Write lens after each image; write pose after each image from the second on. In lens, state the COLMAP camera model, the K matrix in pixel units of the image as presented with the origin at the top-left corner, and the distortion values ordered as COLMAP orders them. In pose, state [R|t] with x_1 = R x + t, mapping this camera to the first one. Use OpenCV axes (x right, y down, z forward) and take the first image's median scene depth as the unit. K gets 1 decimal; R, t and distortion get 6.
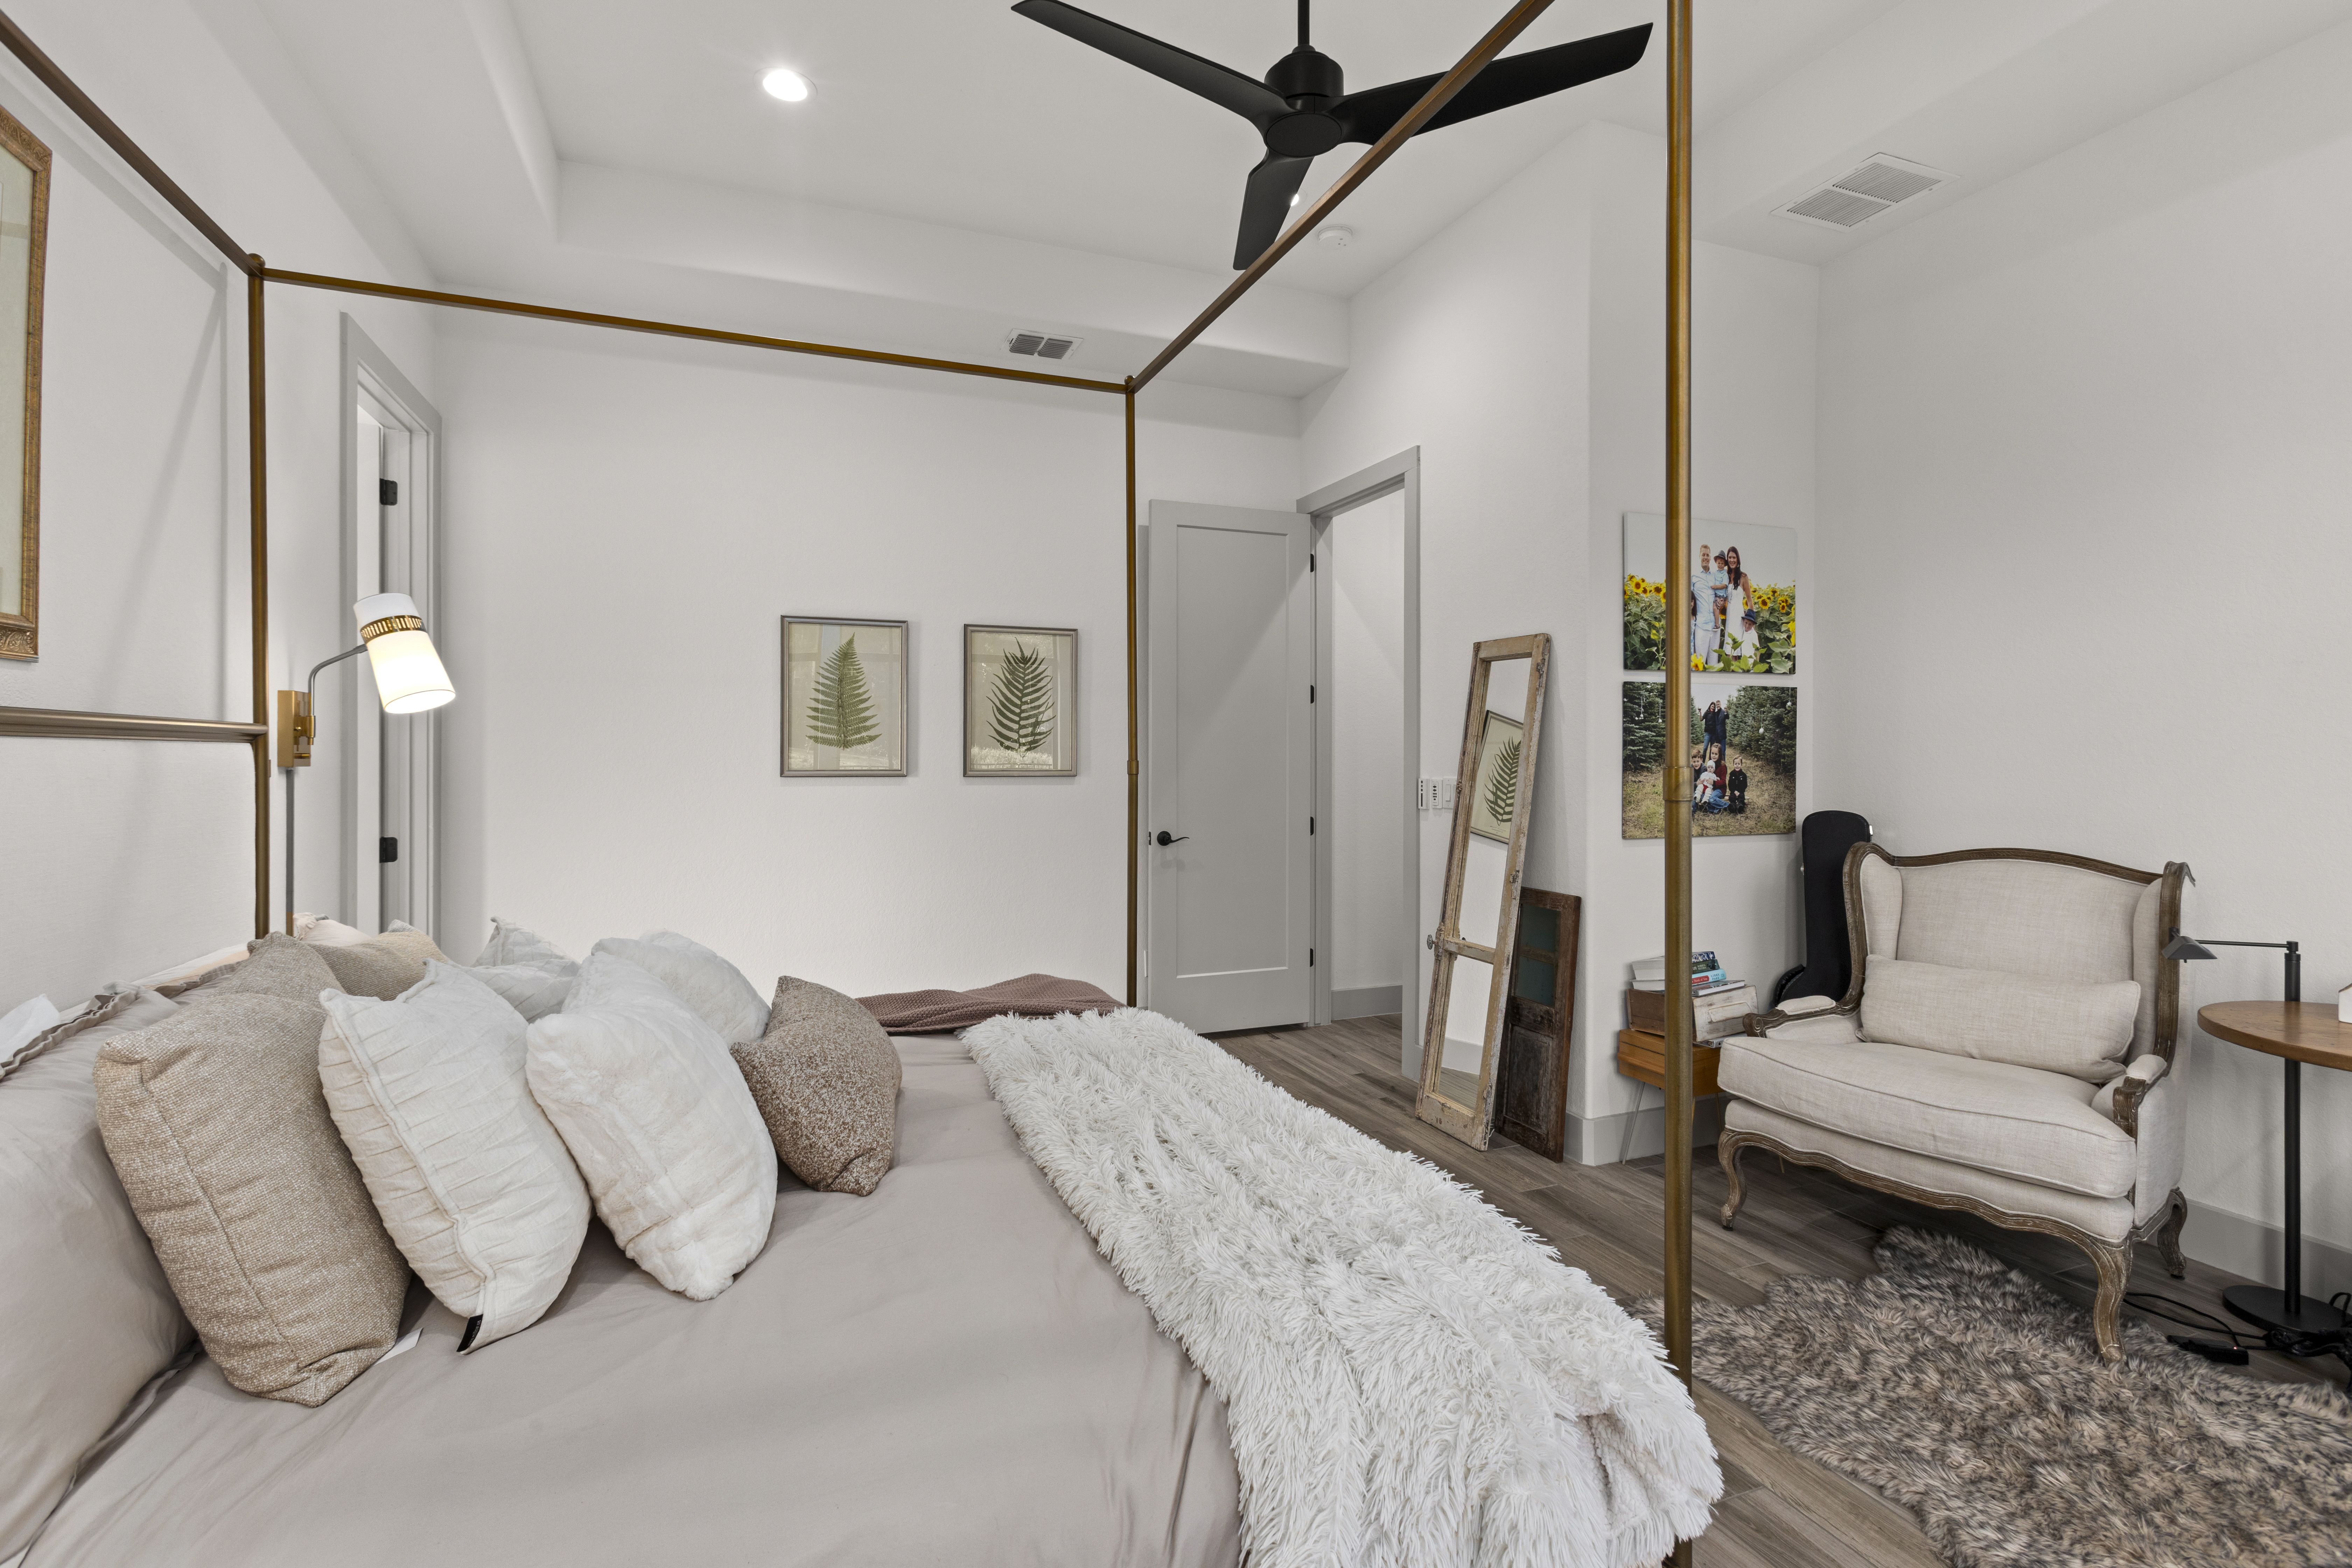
lens RADIAL K [[1048.8, 0, 1159.6], [0, 1048.8, 763.2], [0, 0, 1]] dist [-0.023352, 0.015664]
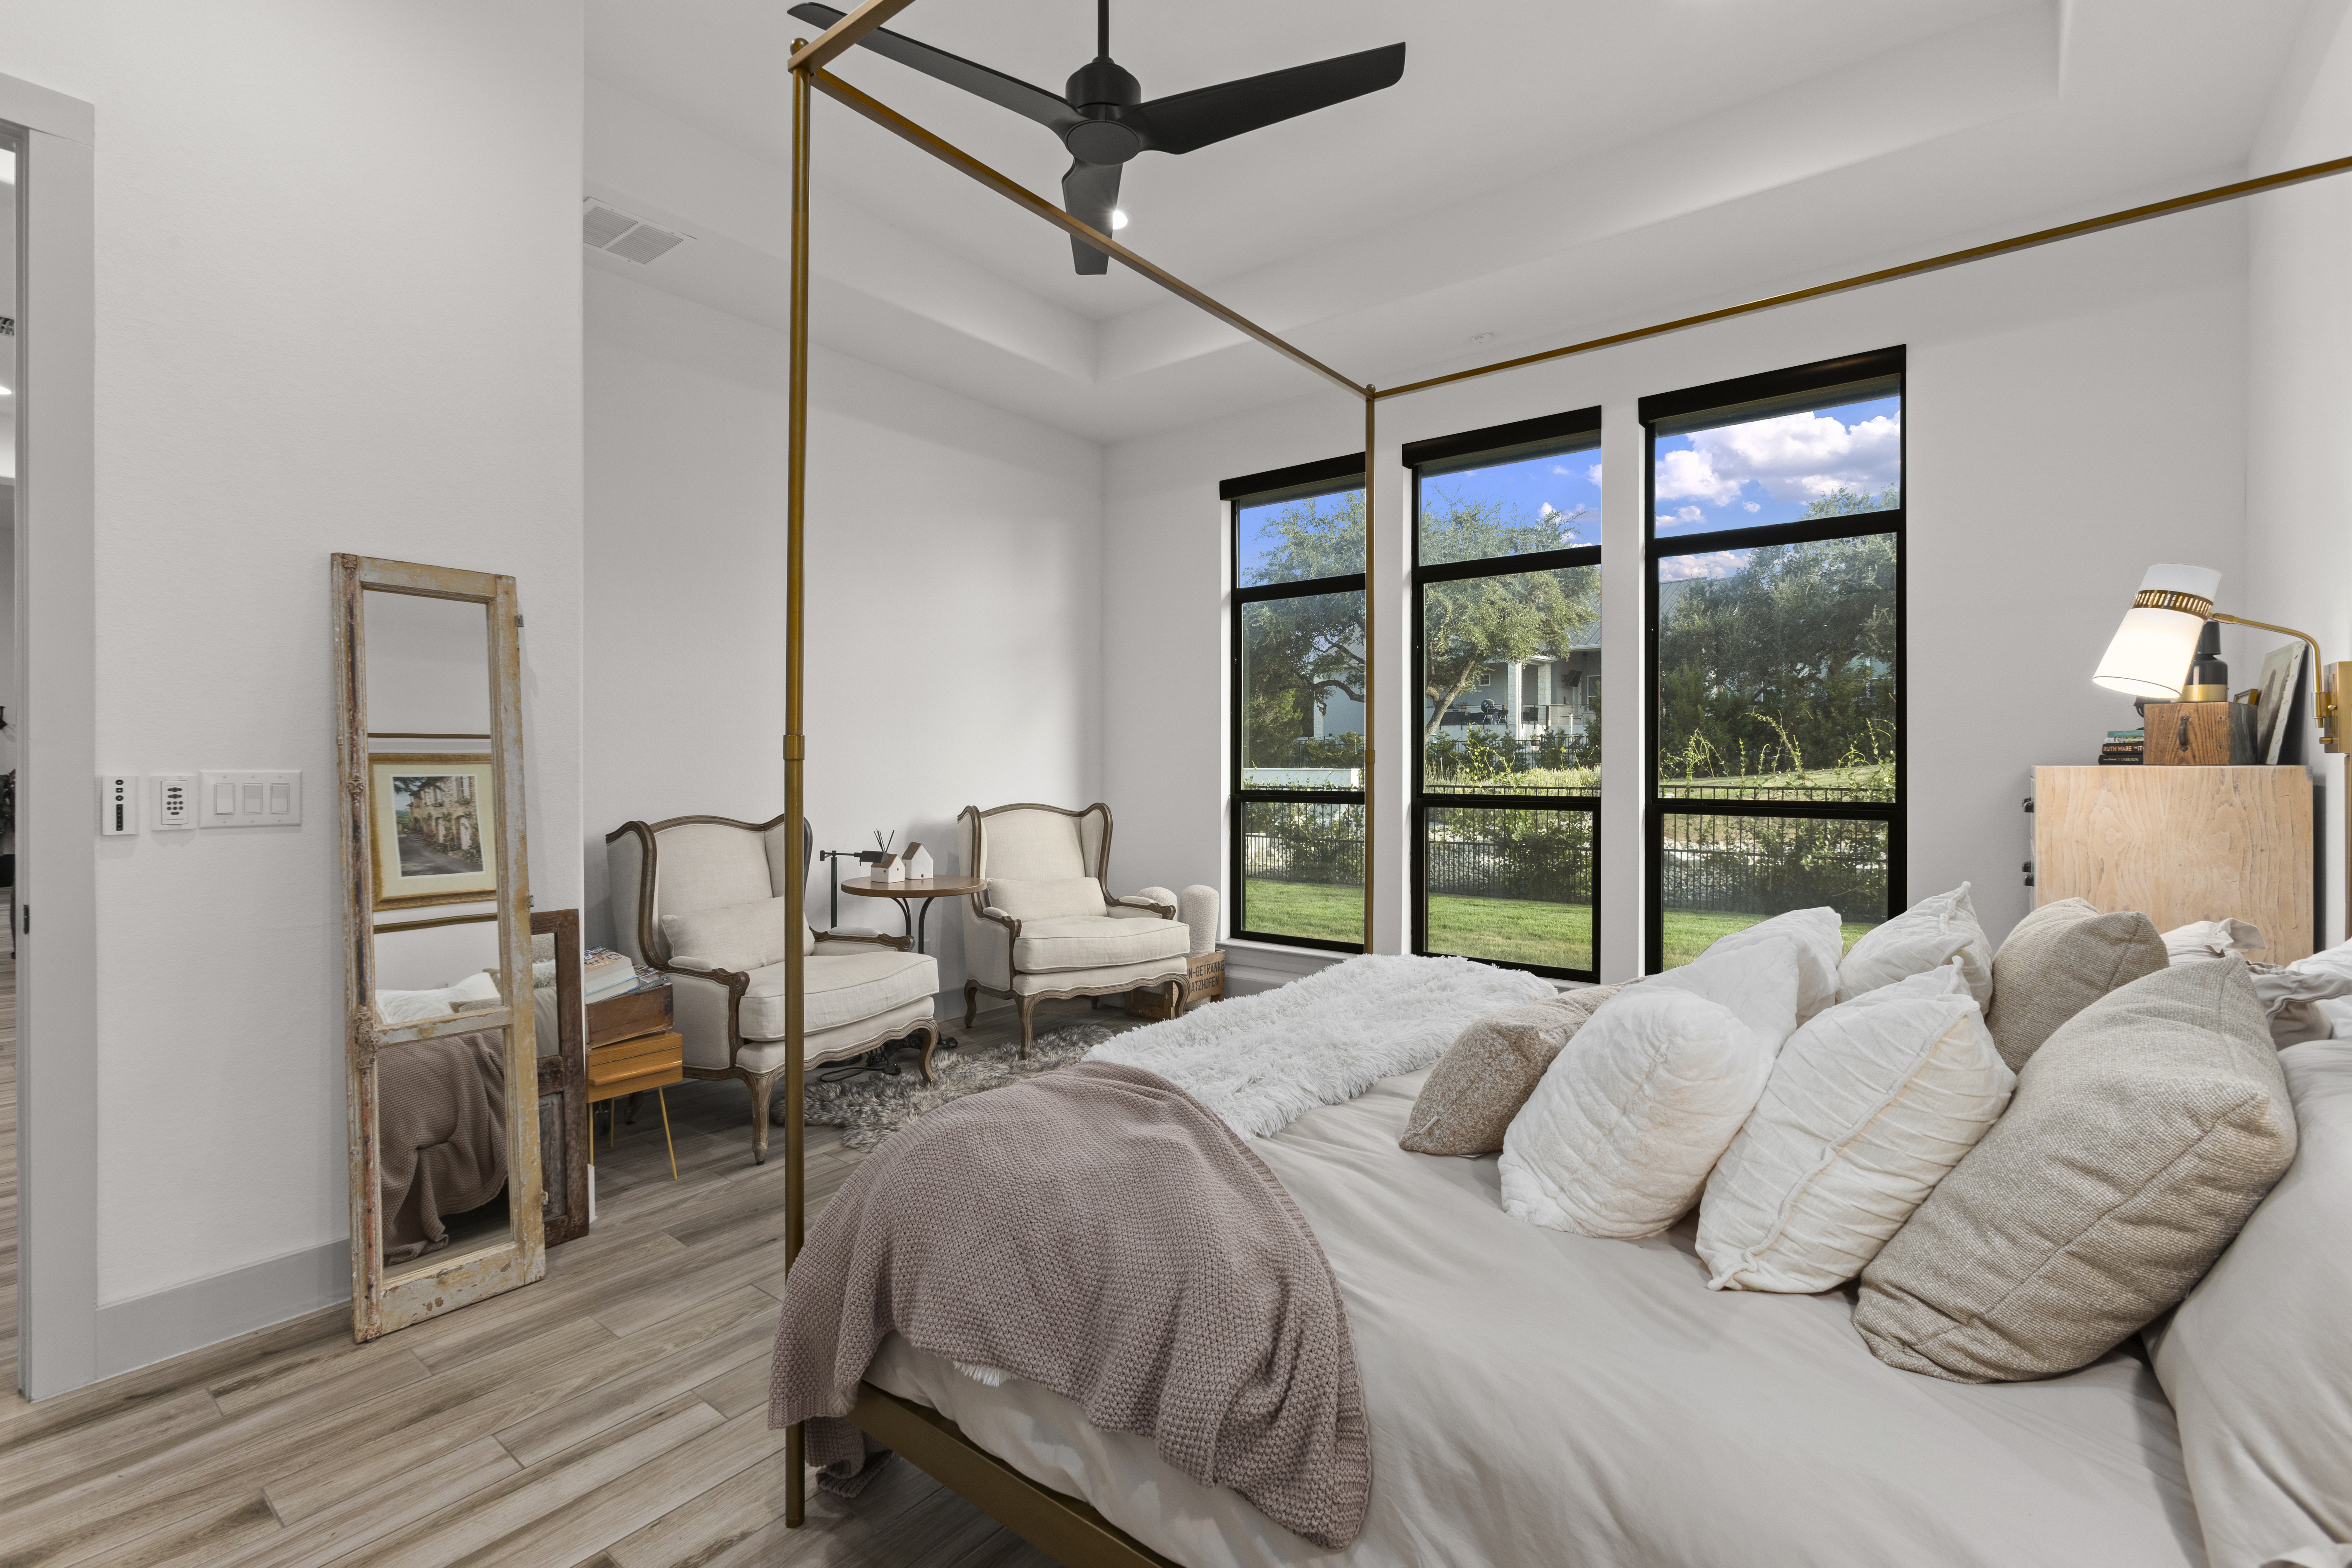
lens RADIAL K [[1048.8, 0, 1159.6], [0, 1048.8, 763.2], [0, 0, 1]] dist [-0.023352, 0.015664]
pose [[-0.488538, -0.006571, 0.872518, -0.524806], [-0.001452, 0.999976, 0.006718, 0.005707], [-0.872541, 0.002015, -0.488536, 0.959921]]
